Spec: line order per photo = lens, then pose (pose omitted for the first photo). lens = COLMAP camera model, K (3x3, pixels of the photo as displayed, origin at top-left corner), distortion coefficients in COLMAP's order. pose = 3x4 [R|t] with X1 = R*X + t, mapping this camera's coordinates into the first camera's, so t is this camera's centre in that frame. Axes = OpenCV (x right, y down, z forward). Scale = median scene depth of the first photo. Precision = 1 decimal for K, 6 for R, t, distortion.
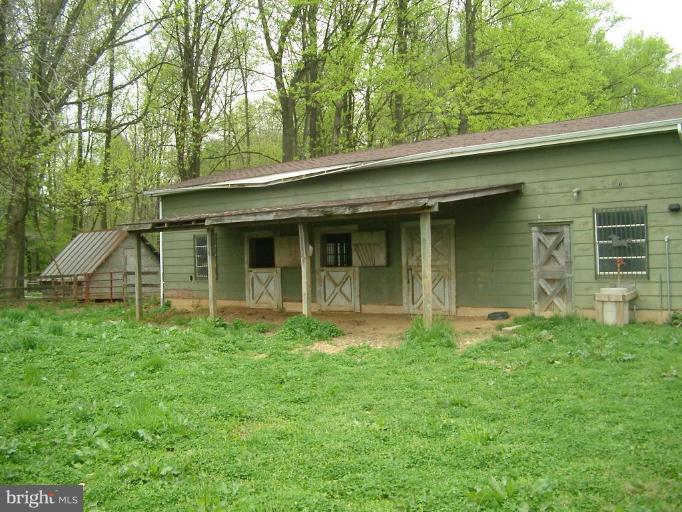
lens RADIAL K [[753.5, 0, 337.0], [0, 753.5, 256.5], [0, 0, 1]] dist [-0.133598, 0.045571]
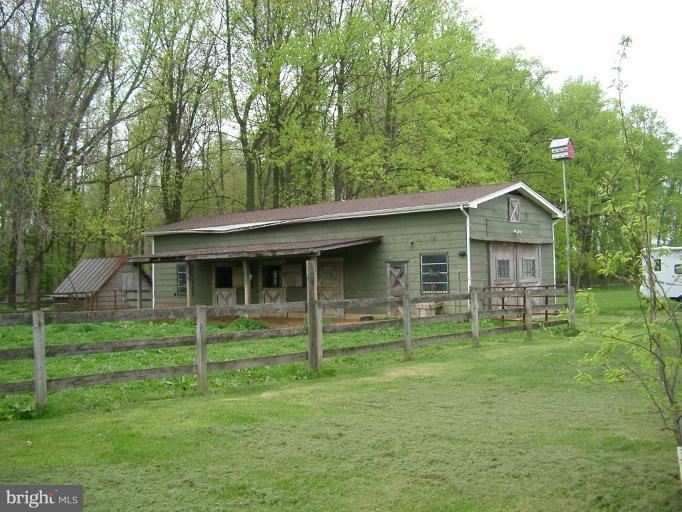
lens RADIAL K [[753.5, 0, 337.0], [0, 753.5, 256.5], [0, 0, 1]] dist [-0.133598, 0.045571]
pose [[0.999627, 0.006018, 0.026643, 0.090740], [-0.005276, 0.999600, -0.027803, -0.007310], [-0.026800, 0.027652, 0.999258, -0.522430]]
